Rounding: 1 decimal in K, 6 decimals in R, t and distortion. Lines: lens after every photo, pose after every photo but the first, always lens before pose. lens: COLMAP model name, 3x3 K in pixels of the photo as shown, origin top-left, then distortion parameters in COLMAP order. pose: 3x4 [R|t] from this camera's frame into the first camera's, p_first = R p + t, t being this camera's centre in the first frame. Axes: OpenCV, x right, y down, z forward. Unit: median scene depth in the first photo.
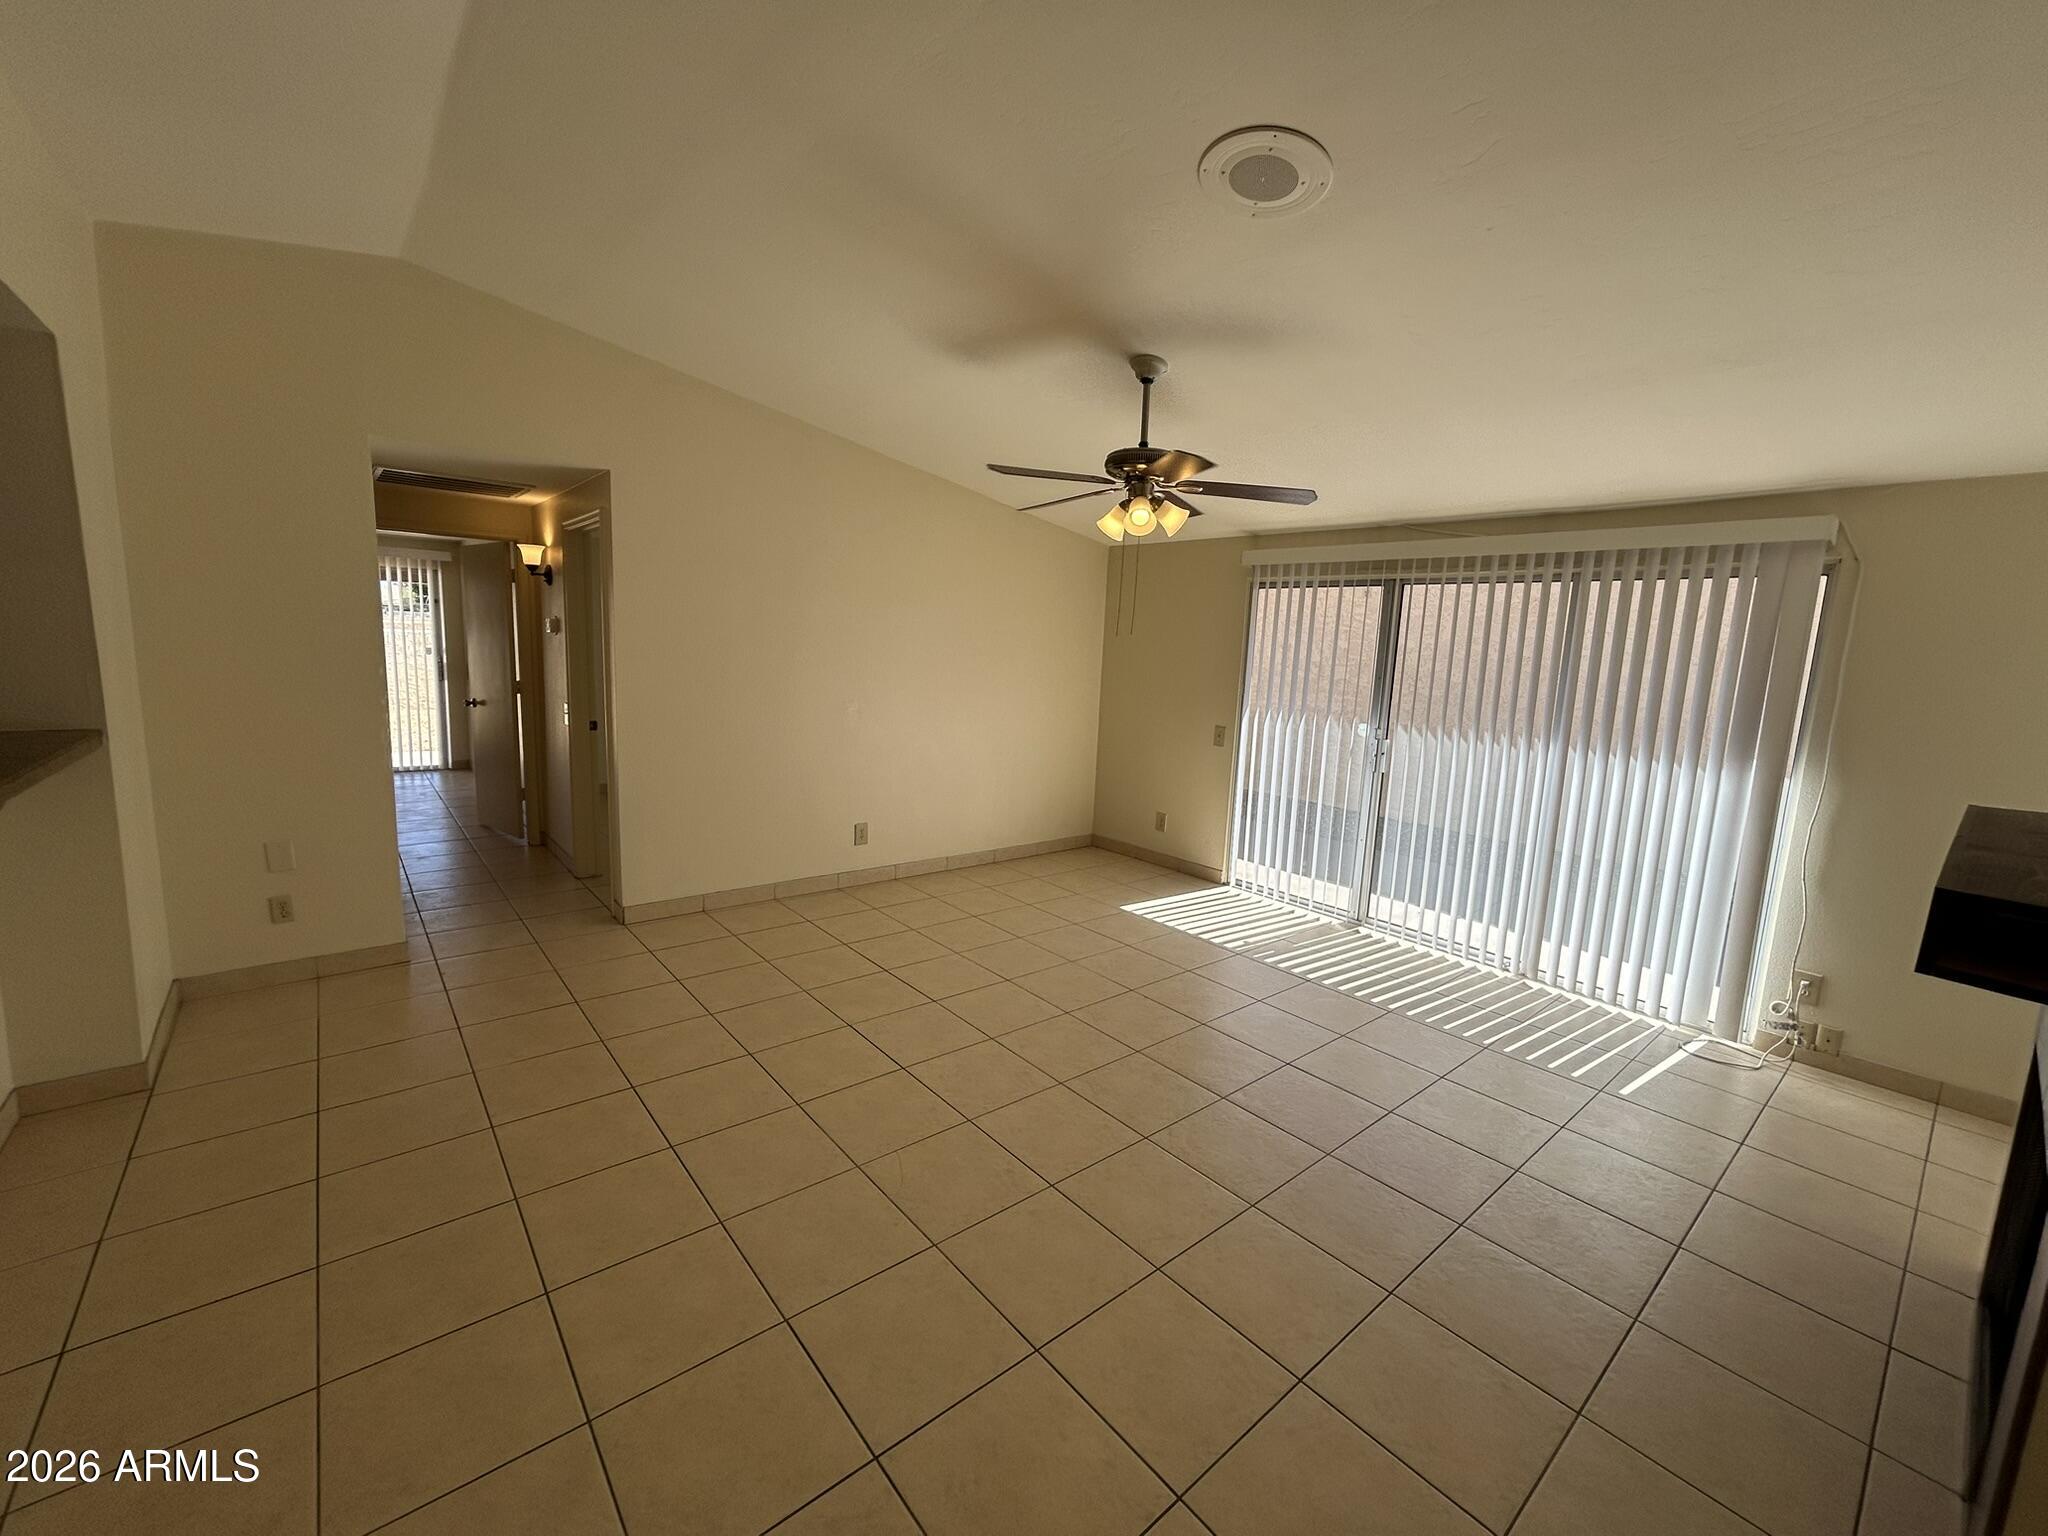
lens RADIAL K [[833.9, 0, 1023.1], [0, 833.9, 763.3], [0, 0, 1]] dist [0.000231, 0.000619]
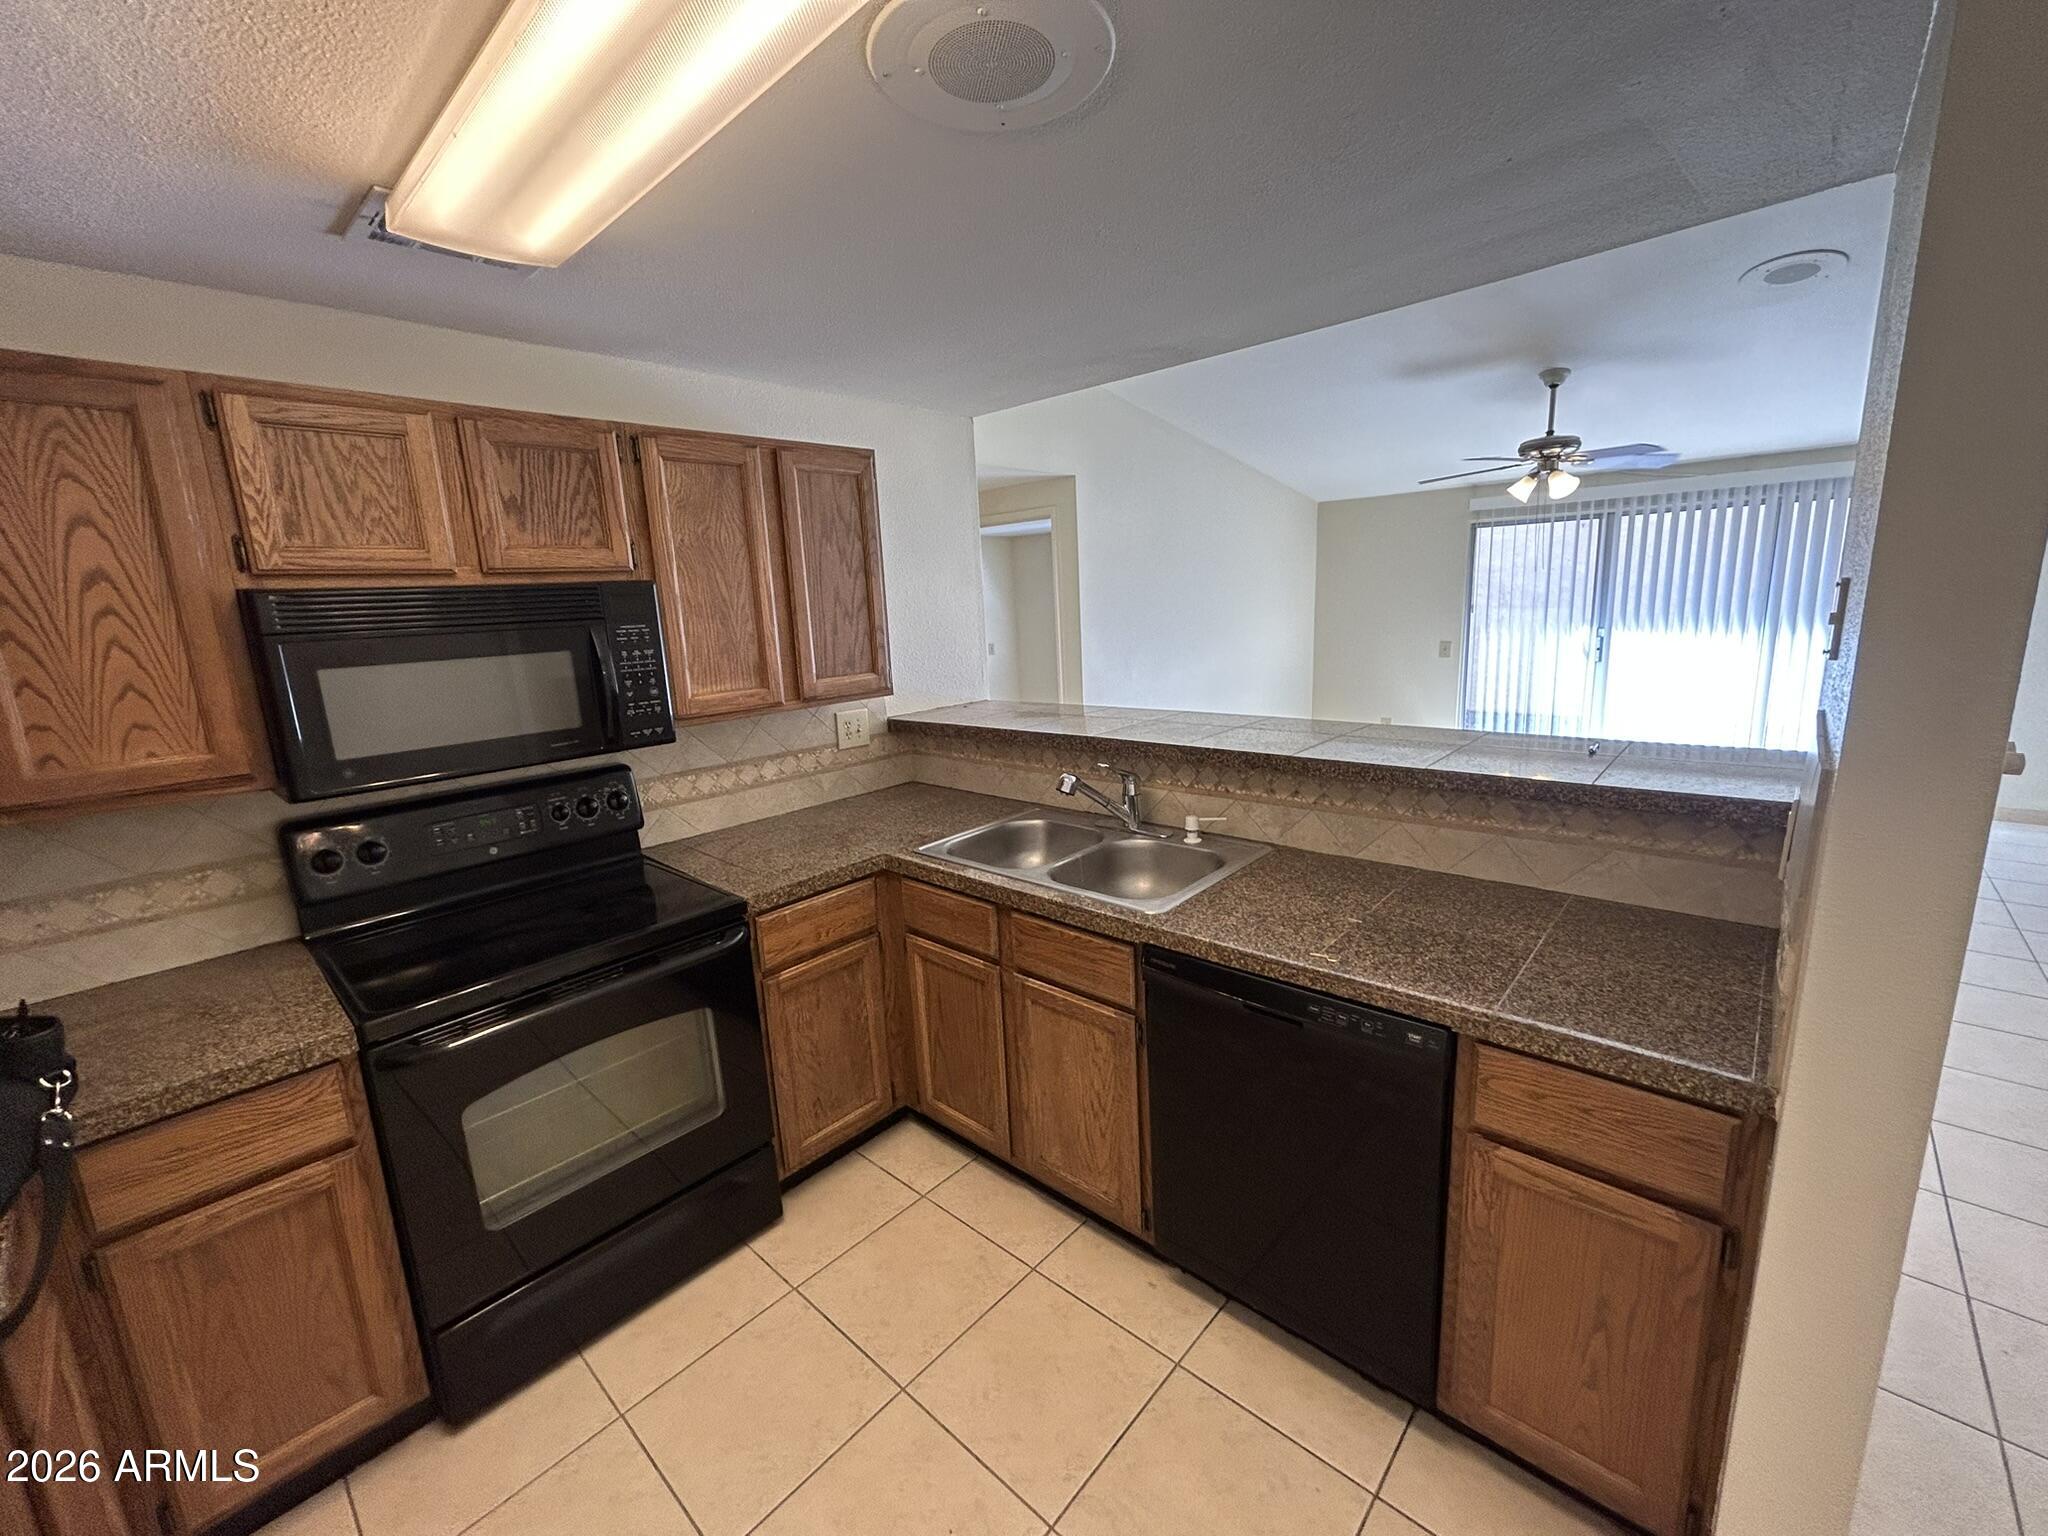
lens RADIAL K [[833.1, 0, 1026.0], [0, 833.1, 761.9], [0, 0, 1]] dist [-0.002243, 0.000171]
pose [[0.987464, -0.112713, 0.110500, -0.643452], [0.106972, 0.992650, 0.056591, -0.003308], [-0.116066, -0.044061, 0.992264, -0.210695]]
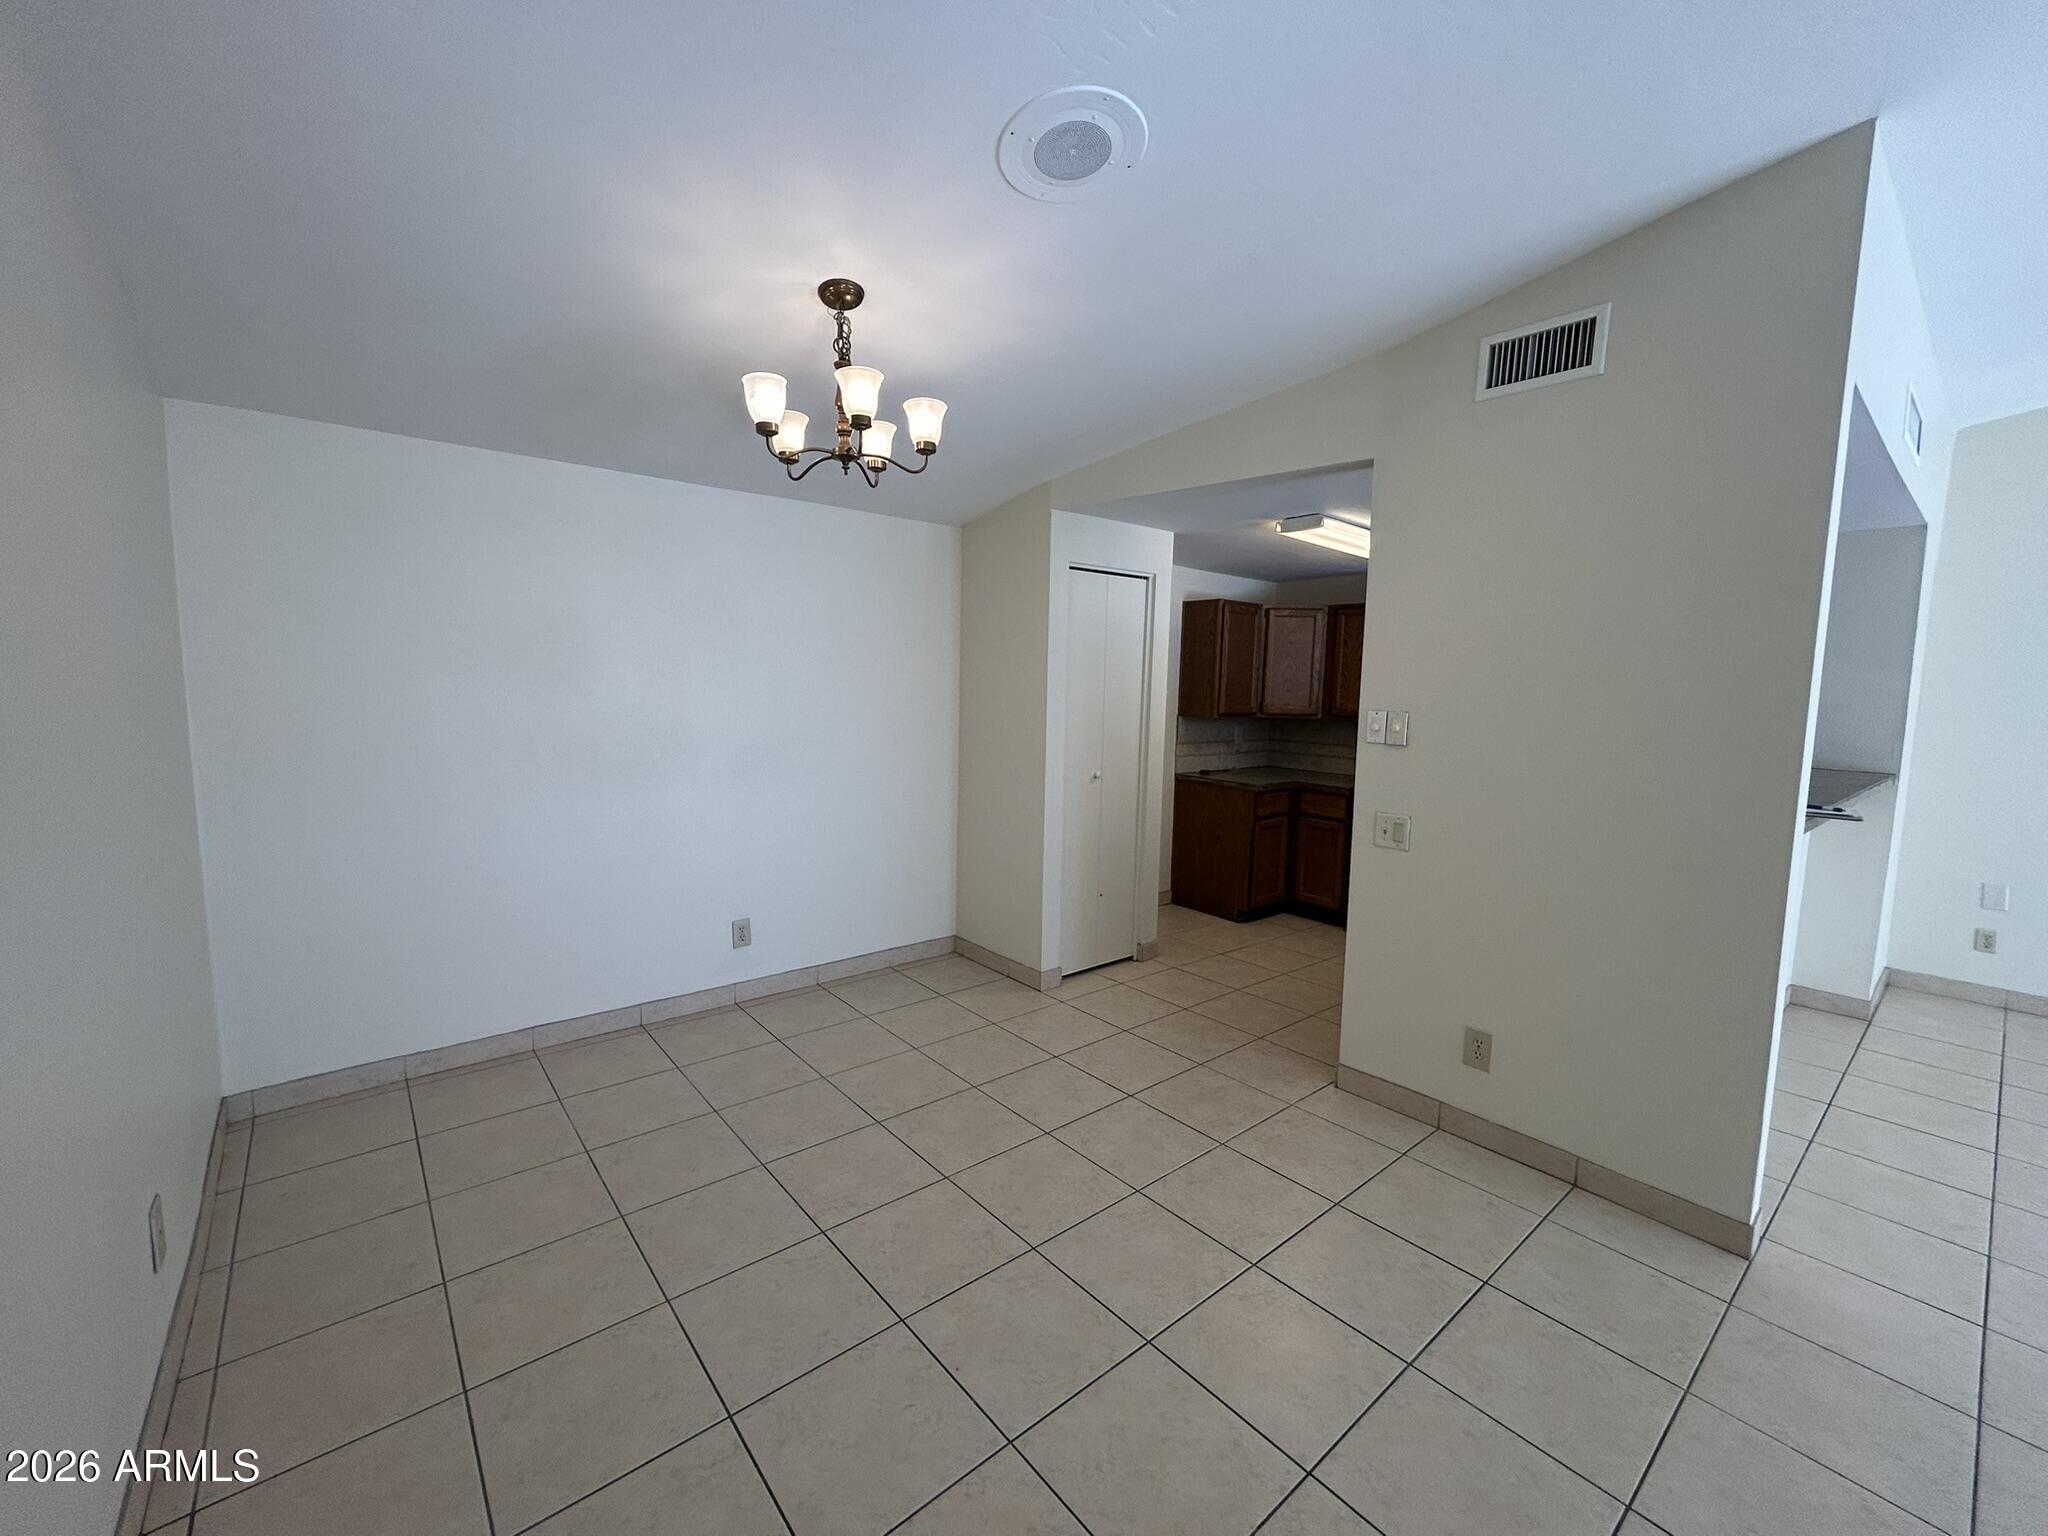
lens RADIAL K [[827.4, 0, 1024.0], [0, 827.4, 764.7], [0, 0, 1]] dist [-0.000842, -0.000084]
pose [[-0.003522, 0.057893, -0.998317, 0.214612], [-0.167976, 0.984103, 0.057661, 0.066916], [0.985785, 0.167896, 0.006259, -0.308527]]
